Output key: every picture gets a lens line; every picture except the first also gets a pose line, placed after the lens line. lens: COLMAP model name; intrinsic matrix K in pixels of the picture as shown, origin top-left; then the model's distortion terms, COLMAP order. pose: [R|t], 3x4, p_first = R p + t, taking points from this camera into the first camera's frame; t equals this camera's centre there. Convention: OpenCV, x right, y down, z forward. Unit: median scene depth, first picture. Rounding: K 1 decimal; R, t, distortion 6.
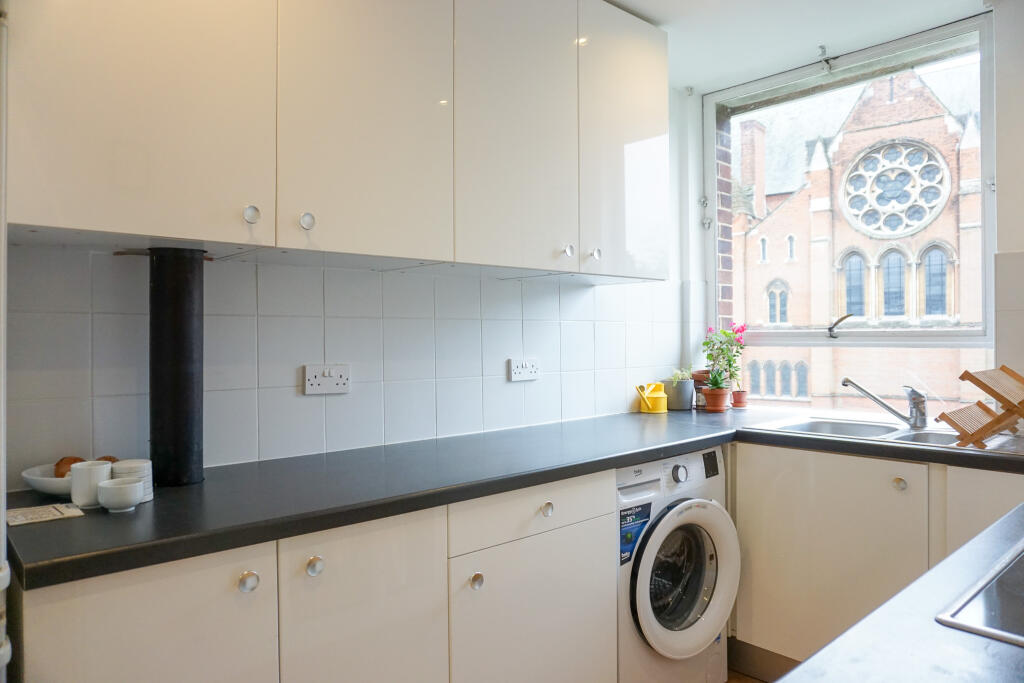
lens RADIAL K [[685.2, 0, 506.8], [0, 685.2, 335.5], [0, 0, 1]] dist [-0.029725, 0.008686]
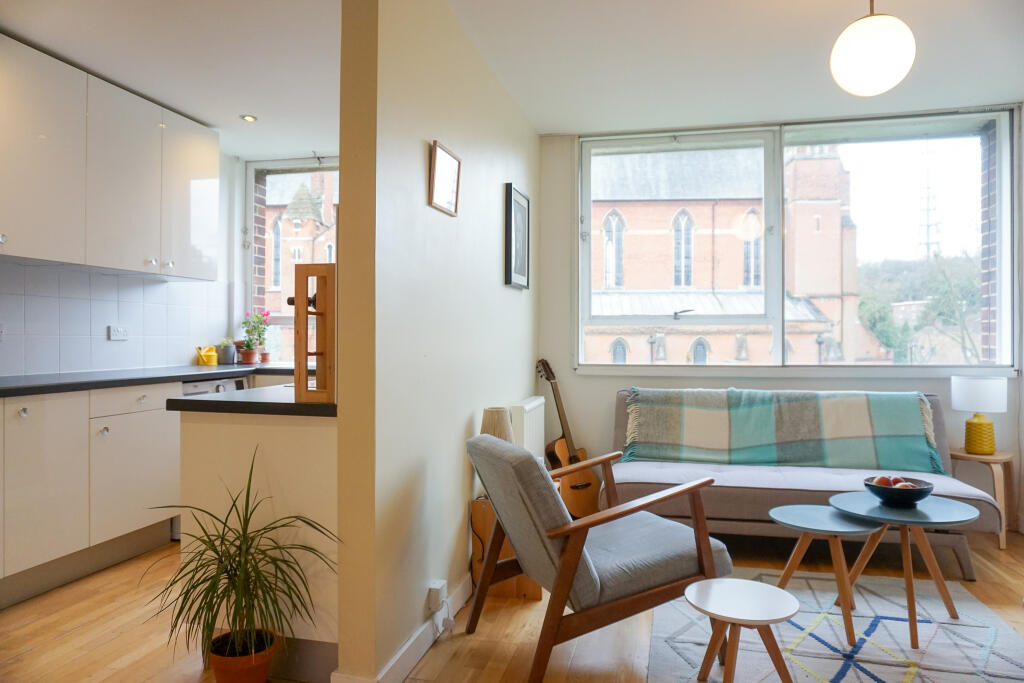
lens RADIAL K [[685.2, 0, 506.0], [0, 685.2, 337.9], [0, 0, 1]] dist [-0.029725, 0.008686]
pose [[0.822397, 0.010459, 0.568818, -0.102581], [-0.011726, 0.999930, -0.001432, 0.041460], [-0.568793, -0.005492, 0.822462, -0.615811]]
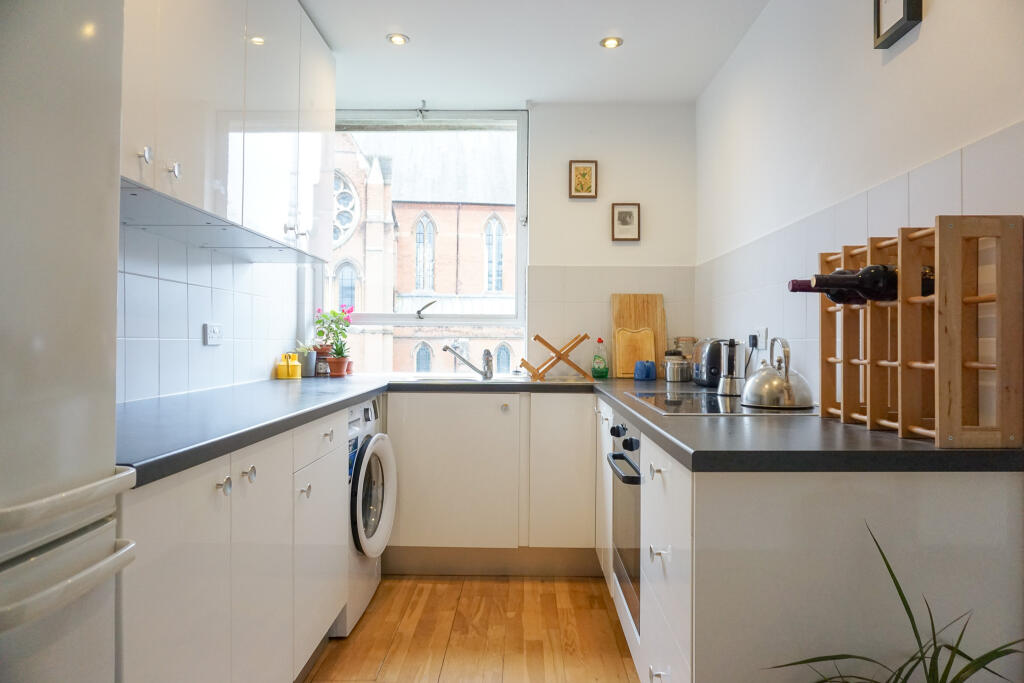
lens RADIAL K [[685.2, 0, 514.2], [0, 685.2, 339.2], [0, 0, 1]] dist [-0.029725, 0.008686]
pose [[0.681075, 0.014647, 0.732067, -0.337762], [-0.012678, 0.999886, -0.008210, 0.046790], [-0.732104, -0.003689, 0.681183, -0.045429]]
